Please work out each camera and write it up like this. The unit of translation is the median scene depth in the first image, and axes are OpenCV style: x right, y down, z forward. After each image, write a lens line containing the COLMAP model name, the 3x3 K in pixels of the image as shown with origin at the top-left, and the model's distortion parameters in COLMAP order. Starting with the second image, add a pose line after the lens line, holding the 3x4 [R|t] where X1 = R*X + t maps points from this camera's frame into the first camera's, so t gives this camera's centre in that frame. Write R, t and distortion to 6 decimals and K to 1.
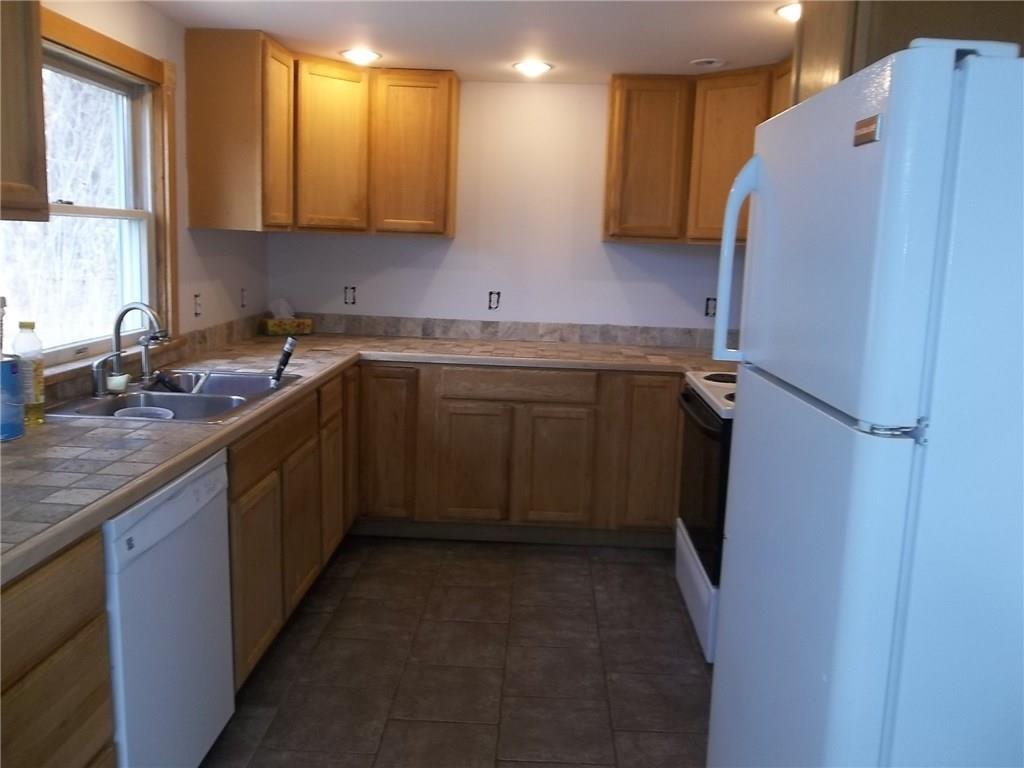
lens RADIAL K [[835.5, 0, 512.0], [0, 835.5, 384.0], [0, 0, 1]] dist [-0.035484, 0.001078]
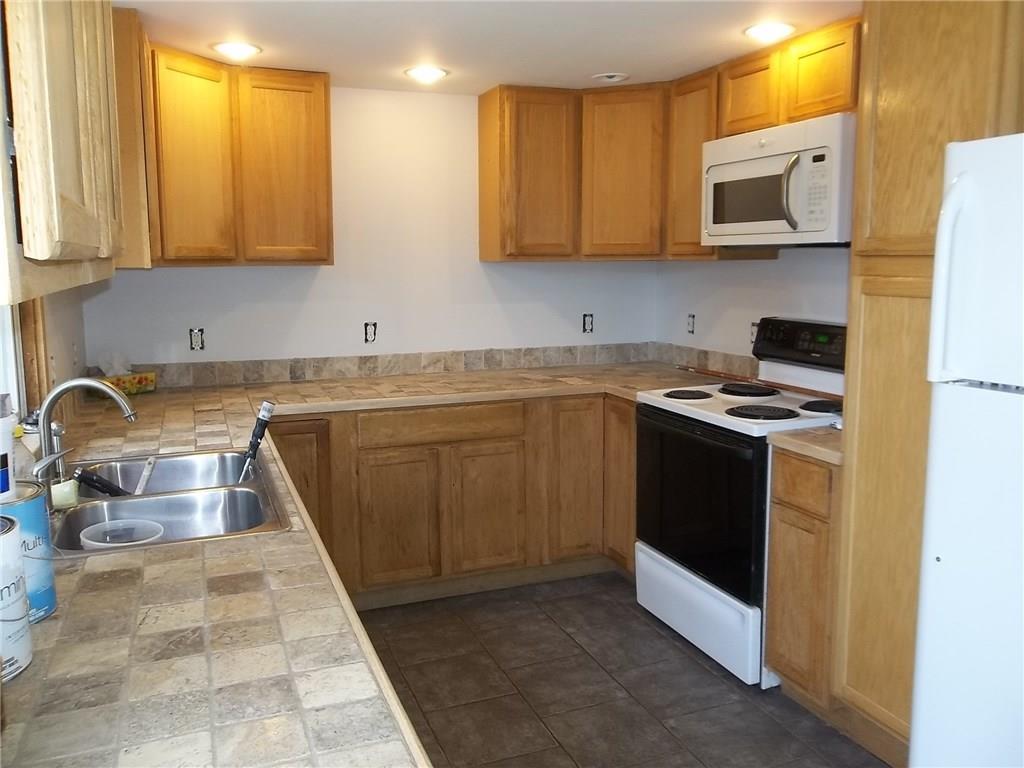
lens RADIAL K [[835.5, 0, 512.0], [0, 835.5, 384.0], [0, 0, 1]] dist [-0.035484, 0.001078]
pose [[0.912383, -0.097275, 0.397613, -0.269989], [0.103756, 0.994589, 0.005240, -0.038230], [-0.395971, 0.036474, 0.917538, 0.139637]]
